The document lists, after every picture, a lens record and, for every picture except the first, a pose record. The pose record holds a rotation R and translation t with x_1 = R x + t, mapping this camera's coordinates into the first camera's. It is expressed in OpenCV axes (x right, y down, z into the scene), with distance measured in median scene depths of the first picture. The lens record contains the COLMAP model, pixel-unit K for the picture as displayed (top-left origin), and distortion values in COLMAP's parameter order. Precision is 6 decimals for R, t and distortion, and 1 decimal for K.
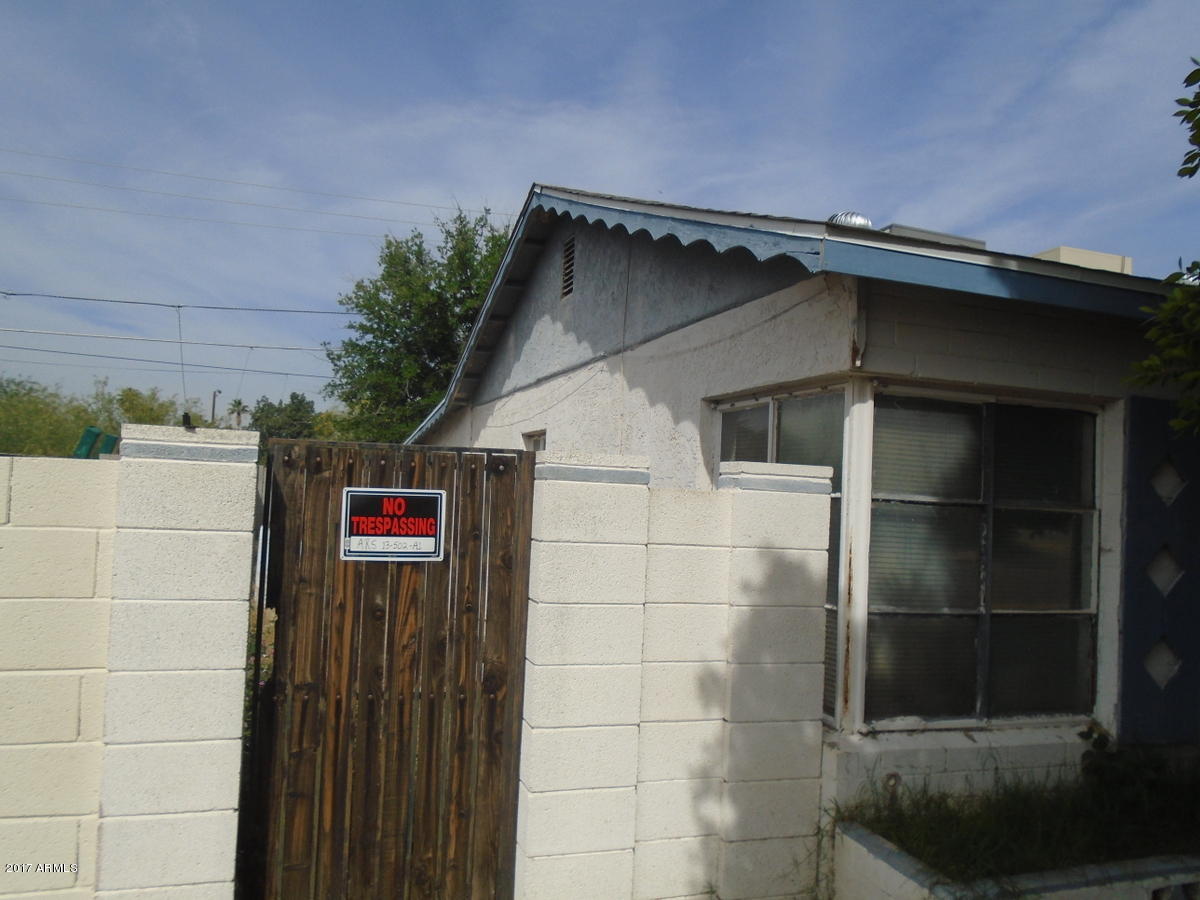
lens RADIAL K [[925.4, 0, 599.5], [0, 925.4, 453.0], [0, 0, 1]] dist [-0.011273, 0.002975]
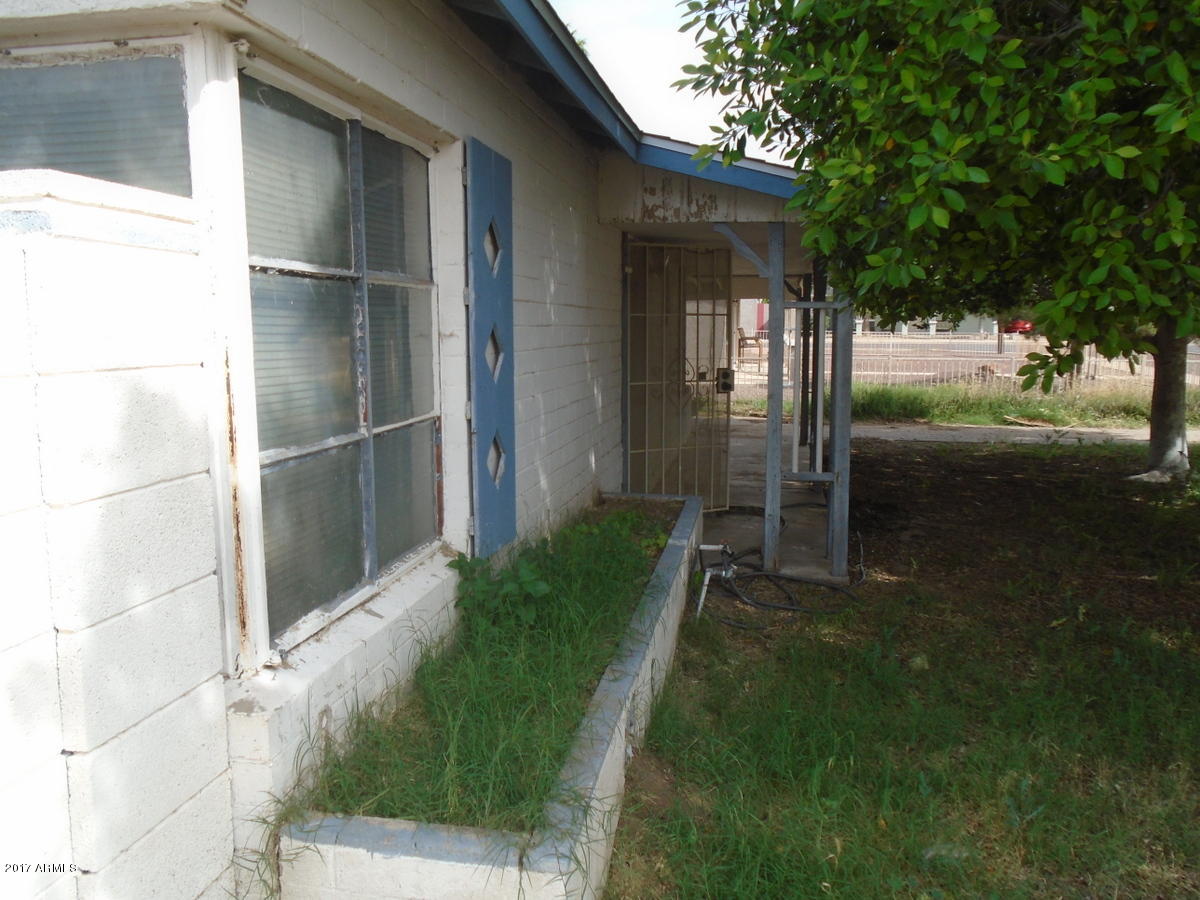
lens RADIAL K [[925.4, 0, 598.0], [0, 925.4, 444.2], [0, 0, 1]] dist [-0.011273, 0.002975]
pose [[0.485292, -0.162428, 0.859132, -0.098839], [-0.012307, 0.981227, 0.192463, 0.045217], [-0.874265, -0.103974, 0.474183, 0.535813]]
